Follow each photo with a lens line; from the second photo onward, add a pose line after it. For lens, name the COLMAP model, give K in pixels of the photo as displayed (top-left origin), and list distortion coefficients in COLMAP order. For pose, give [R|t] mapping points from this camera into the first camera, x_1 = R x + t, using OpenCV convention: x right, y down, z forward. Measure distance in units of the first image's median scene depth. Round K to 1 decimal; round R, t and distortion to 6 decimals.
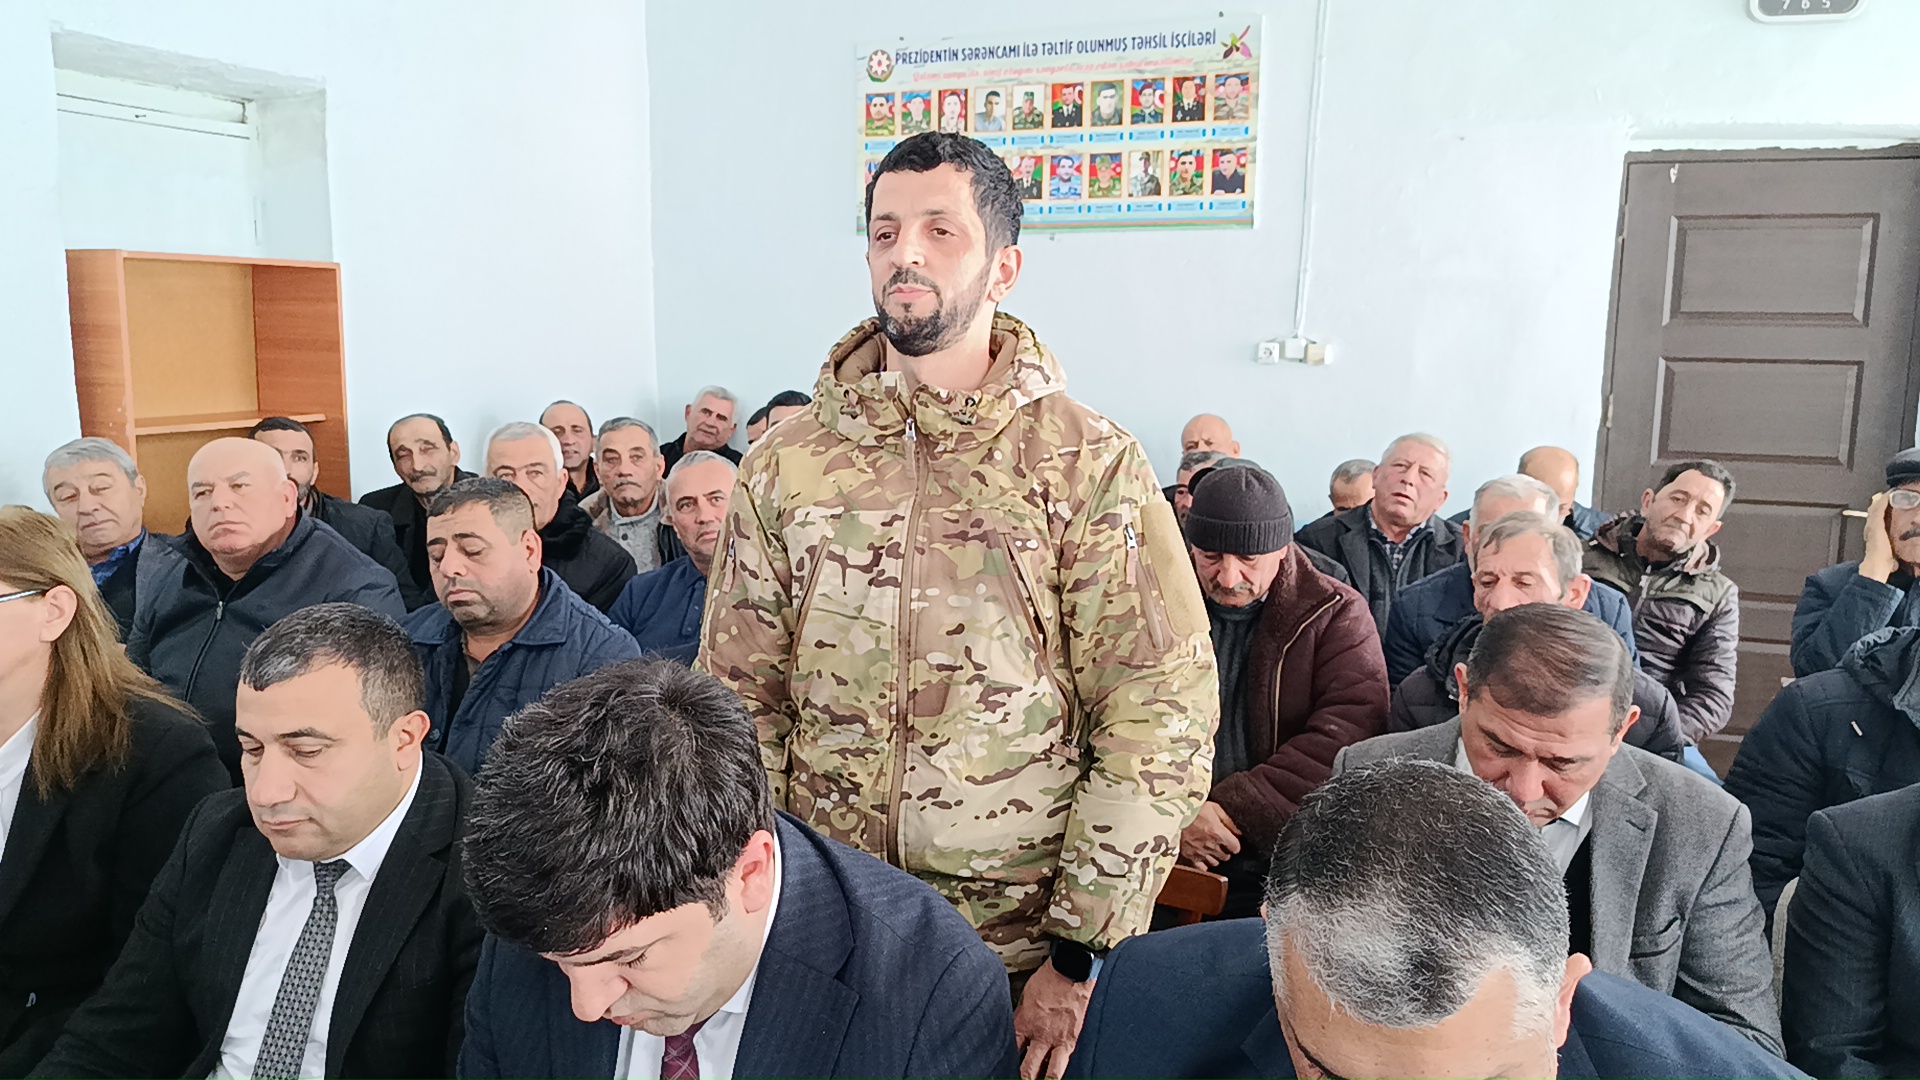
lens RADIAL K [[1415.8, 0, 960.0], [0, 1415.8, 540.0], [0, 0, 1]] dist [0.067339, -0.088750]
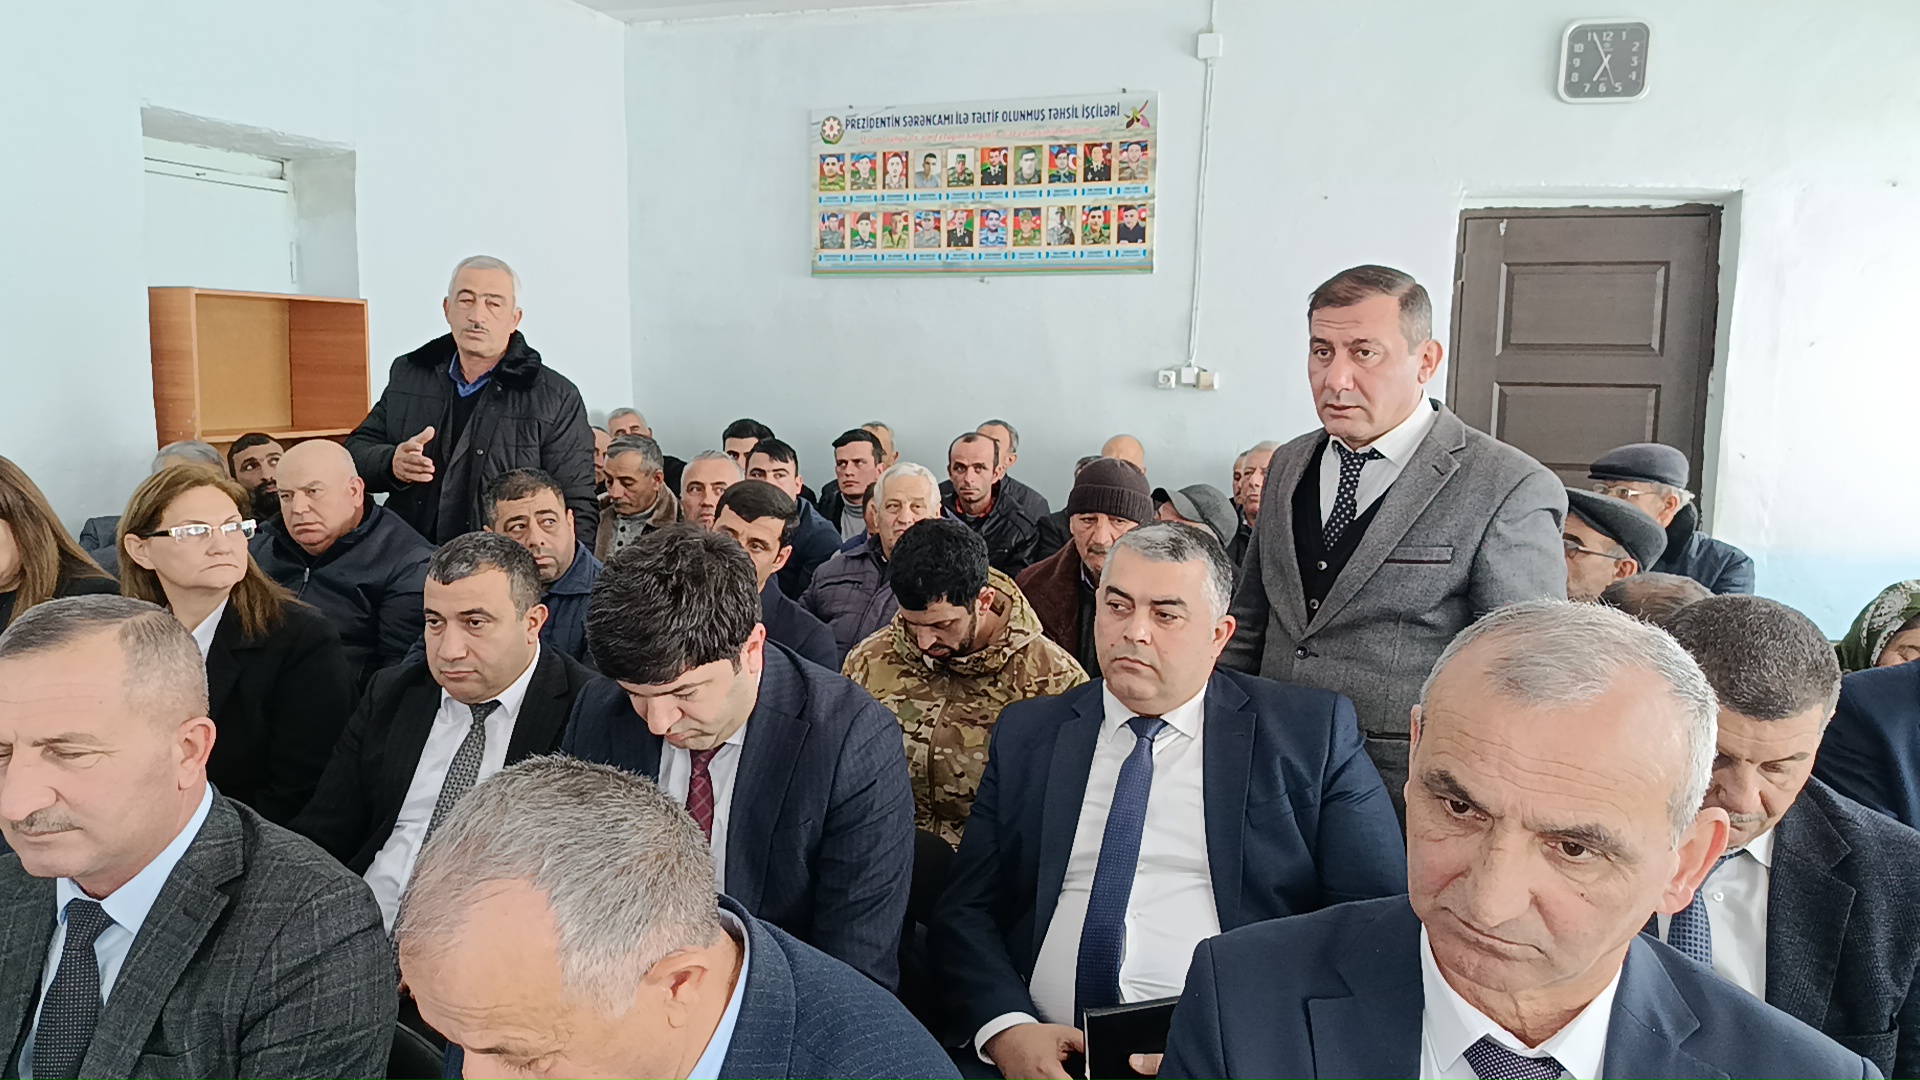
lens RADIAL K [[1403.2, 0, 960.0], [0, 1403.2, 540.0], [0, 0, 1]] dist [0.121368, -0.211676]
pose [[0.999418, -0.002996, 0.033977, 0.007774], [0.003880, 0.999655, -0.025983, 0.029462], [-0.033887, 0.026100, 0.999085, -0.145301]]
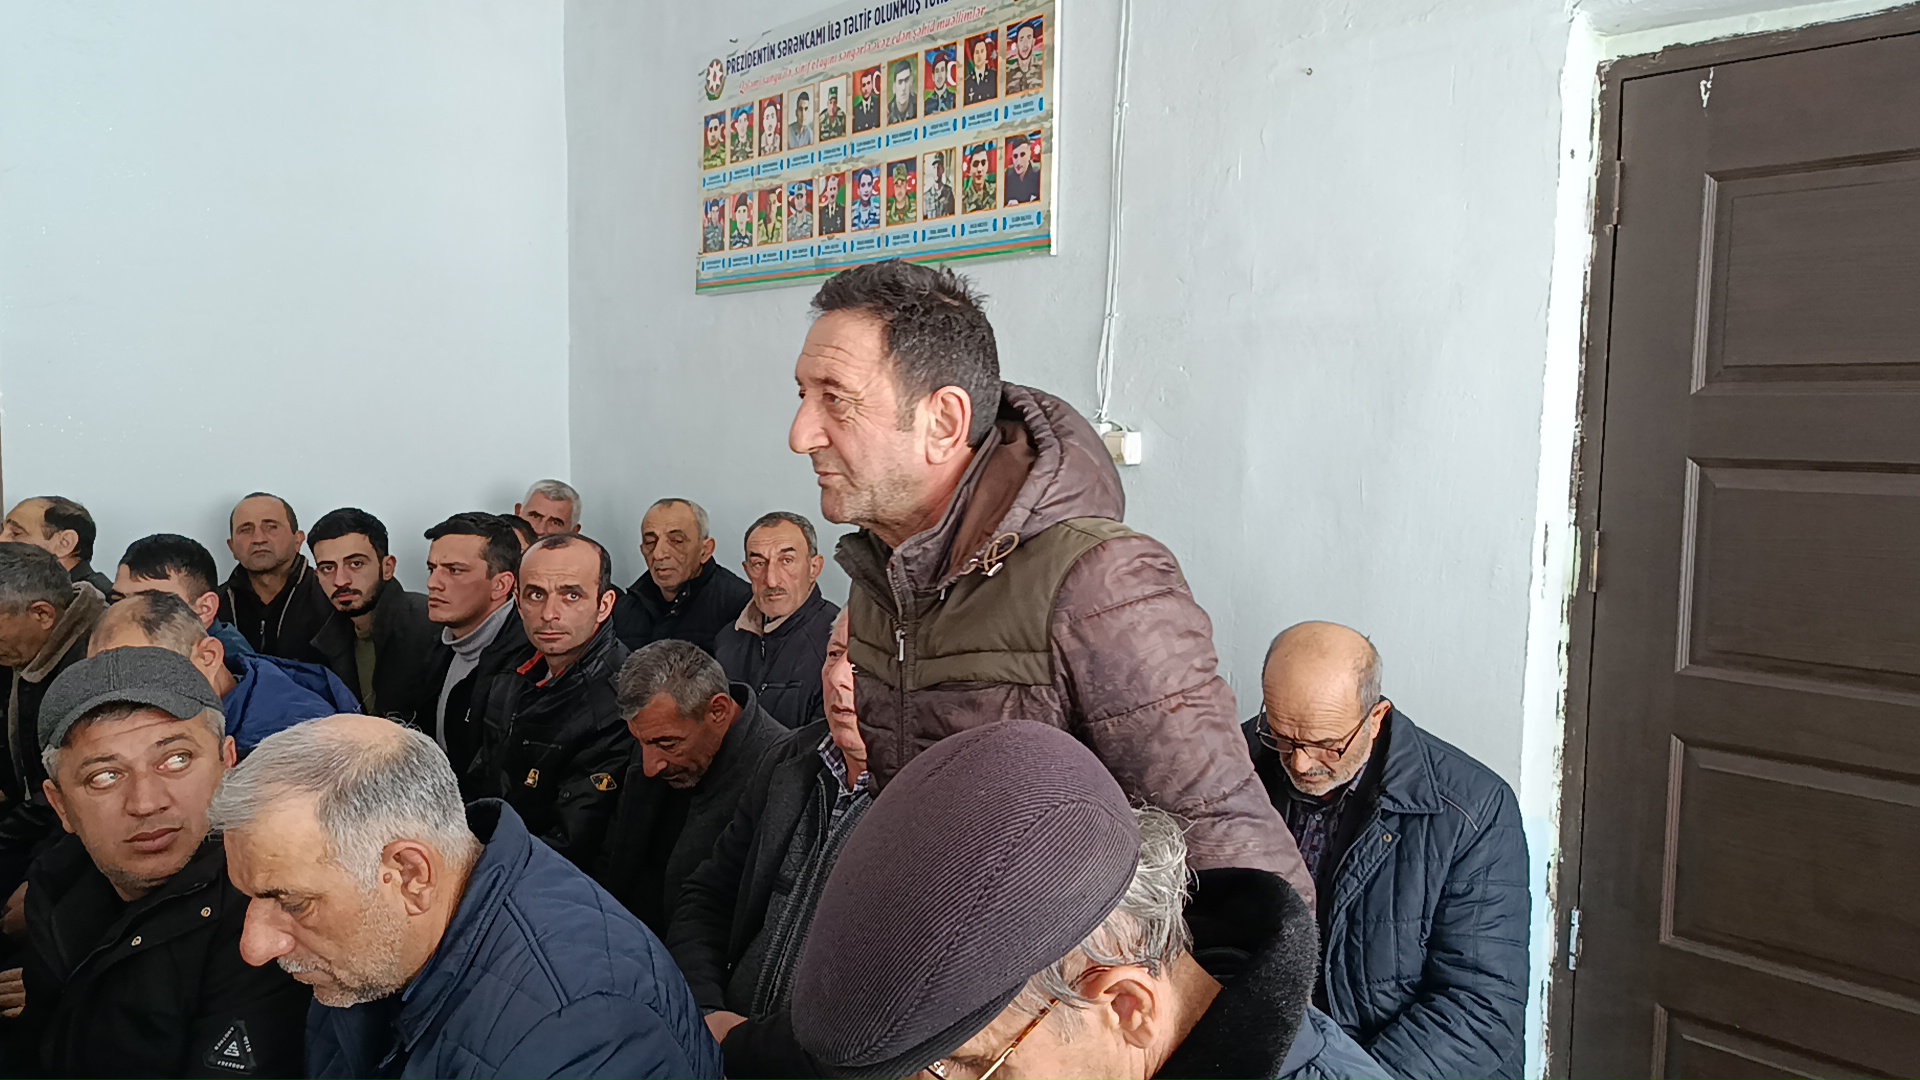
lens RADIAL K [[1401.6, 0, 960.0], [0, 1401.6, 540.0], [0, 0, 1]] dist [0.082496, -0.105891]
pose [[0.881572, 0.040637, -0.470298, 0.472799], [-0.076013, 0.995507, -0.056468, -0.050070], [0.465890, 0.085530, 0.880699, 0.428759]]
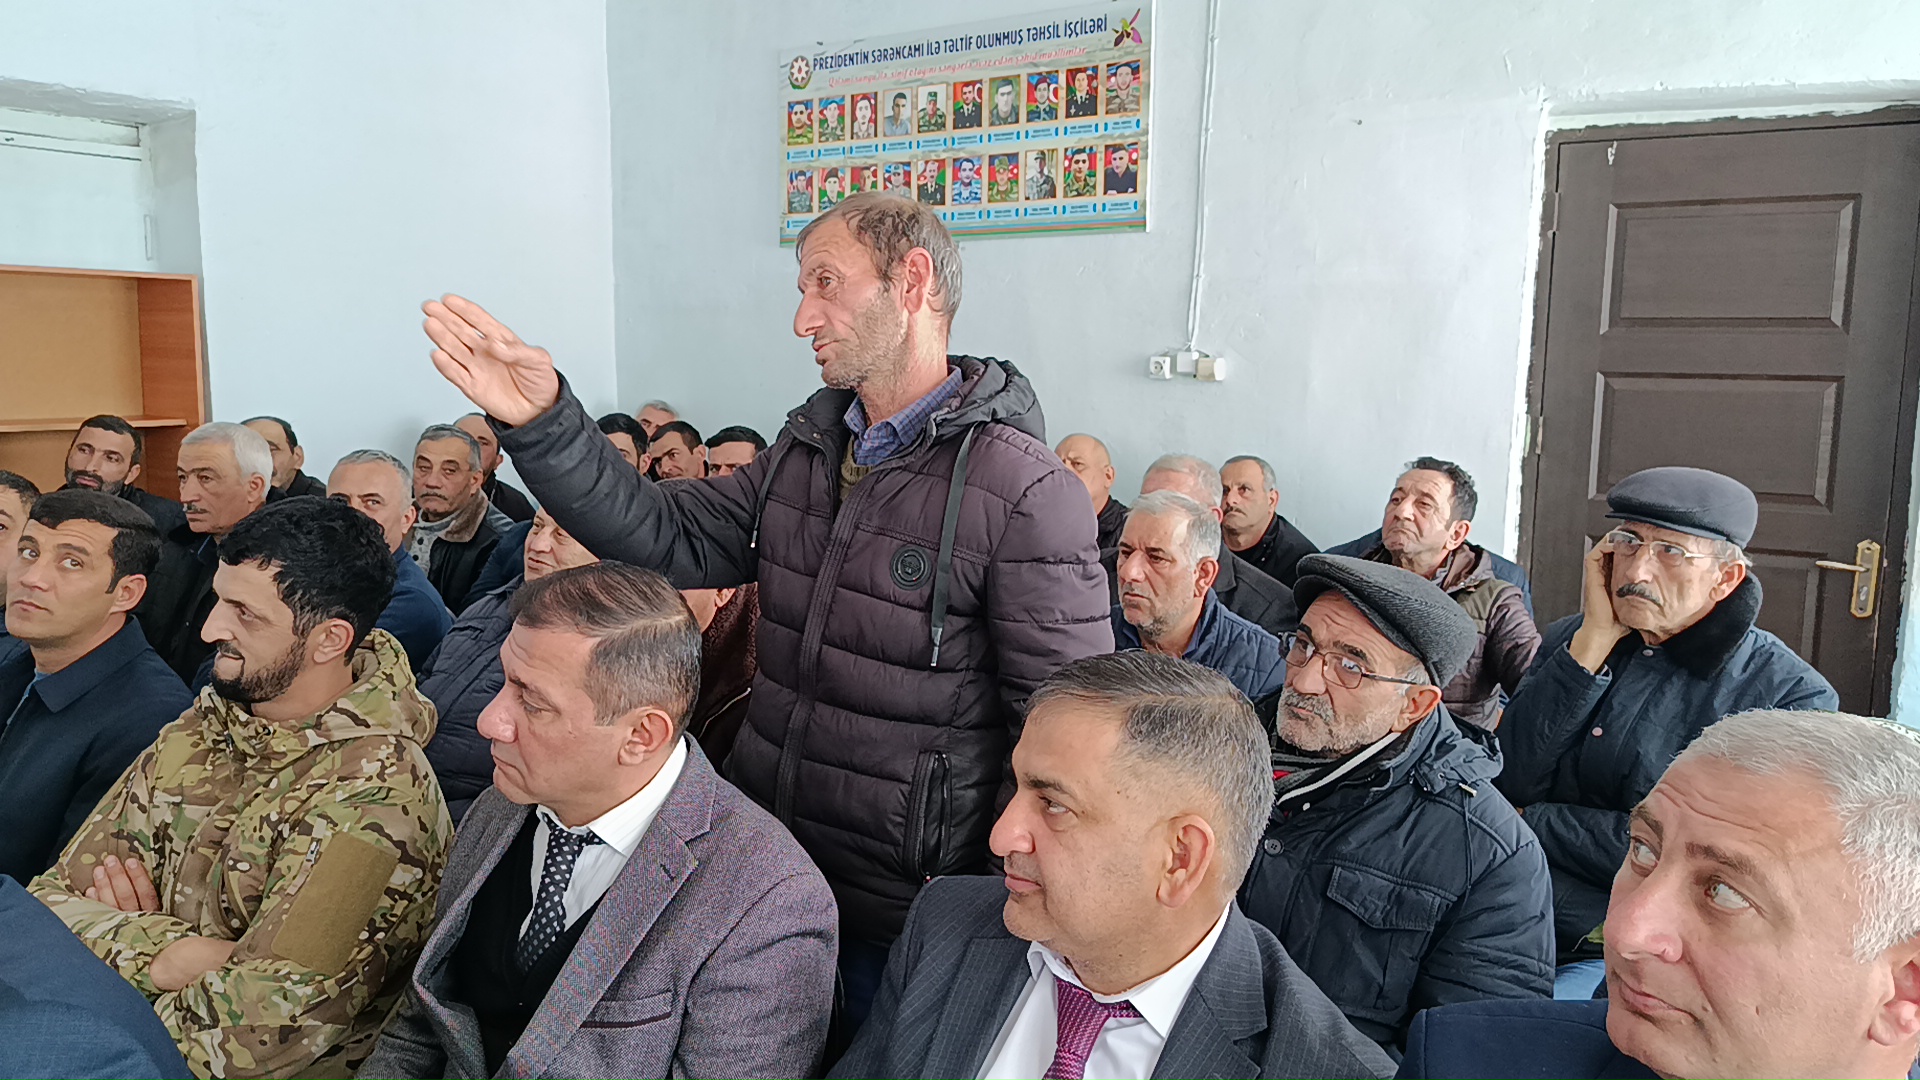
lens RADIAL K [[1401.6, 0, 960.0], [0, 1401.6, 540.0], [0, 0, 1]] dist [0.082496, -0.105891]
pose [[0.974118, 0.030382, -0.223988, 0.296893], [-0.034996, 0.999249, -0.016660, -0.001823], [0.223313, 0.024068, 0.974450, 0.098940]]
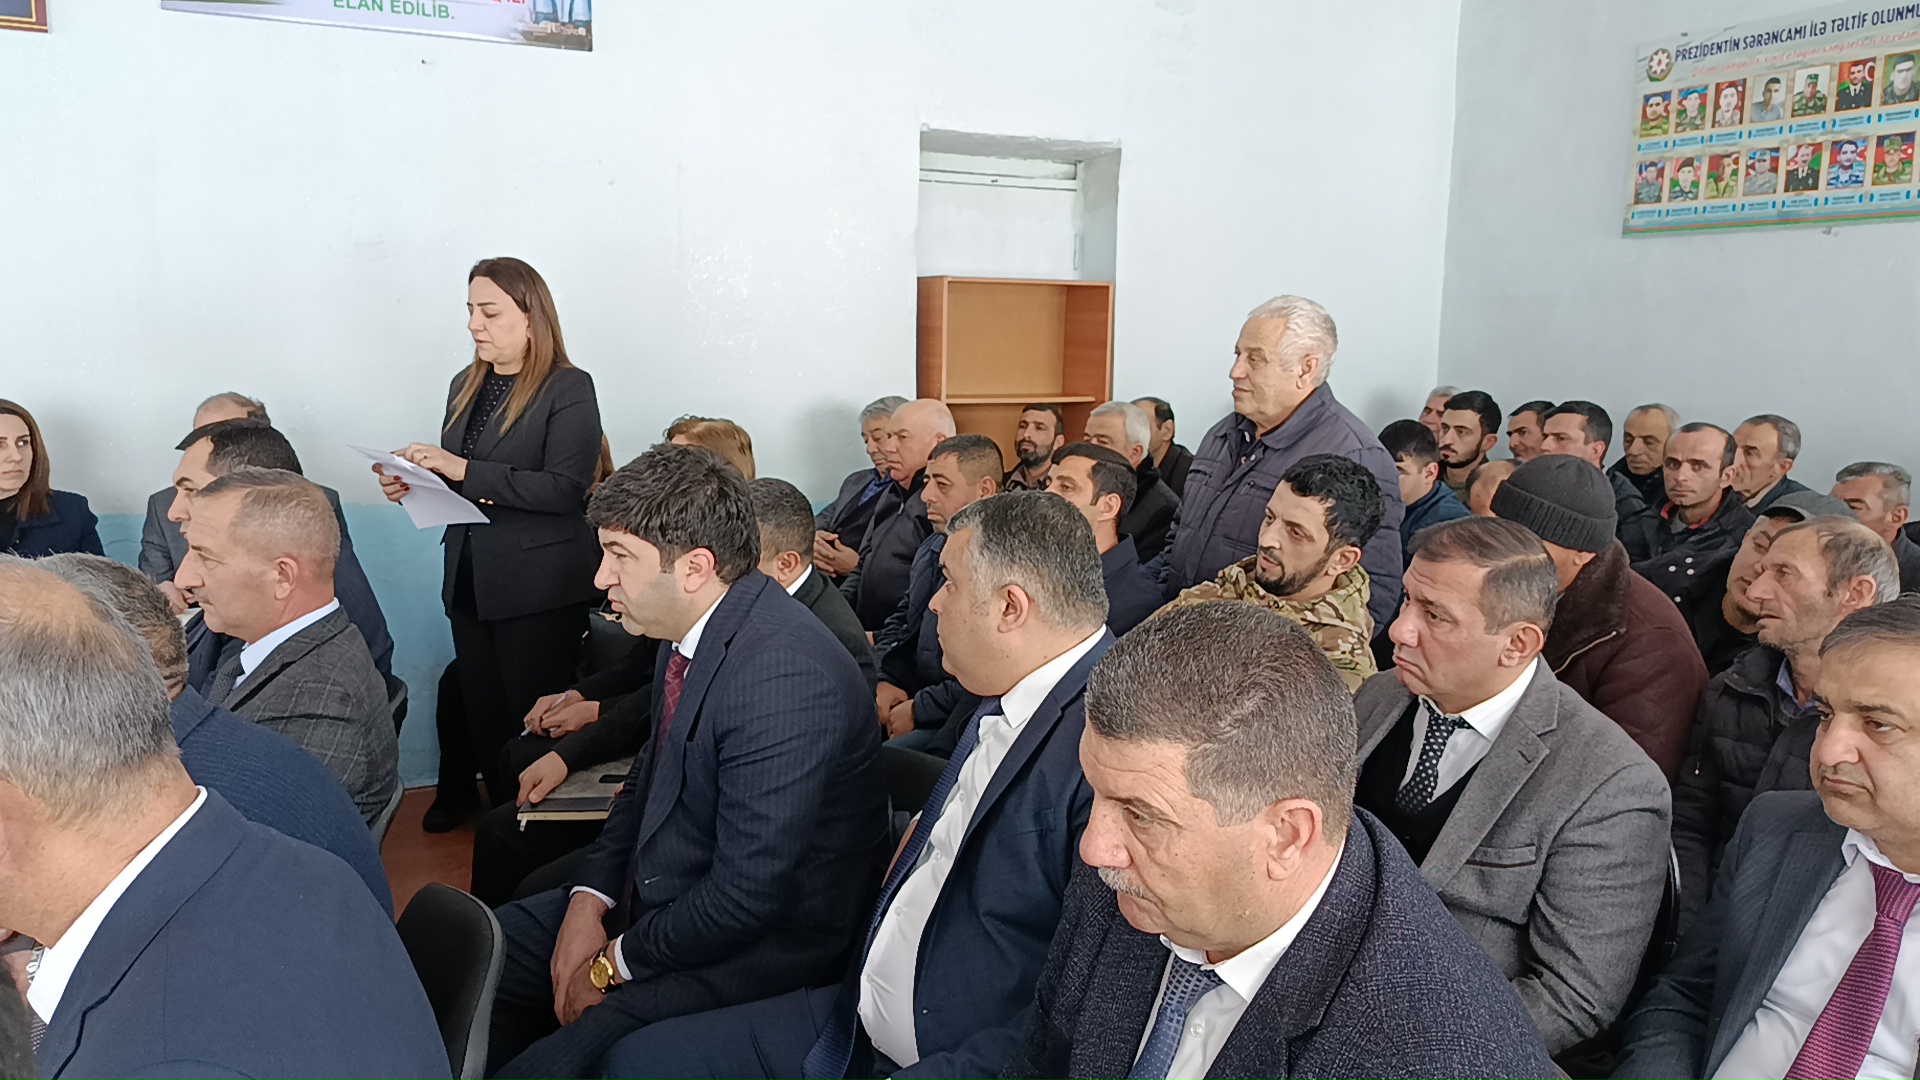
lens RADIAL K [[1472.3, 0, 958.8], [0, 1472.3, 513.2], [0, 0, 1]] dist [0.037101, 0.001868]
pose [[0.730597, 0.087070, -0.677235, 0.335172], [-0.108734, 0.994015, 0.010495, 0.015749], [0.674096, 0.065971, 0.735692, -0.060455]]
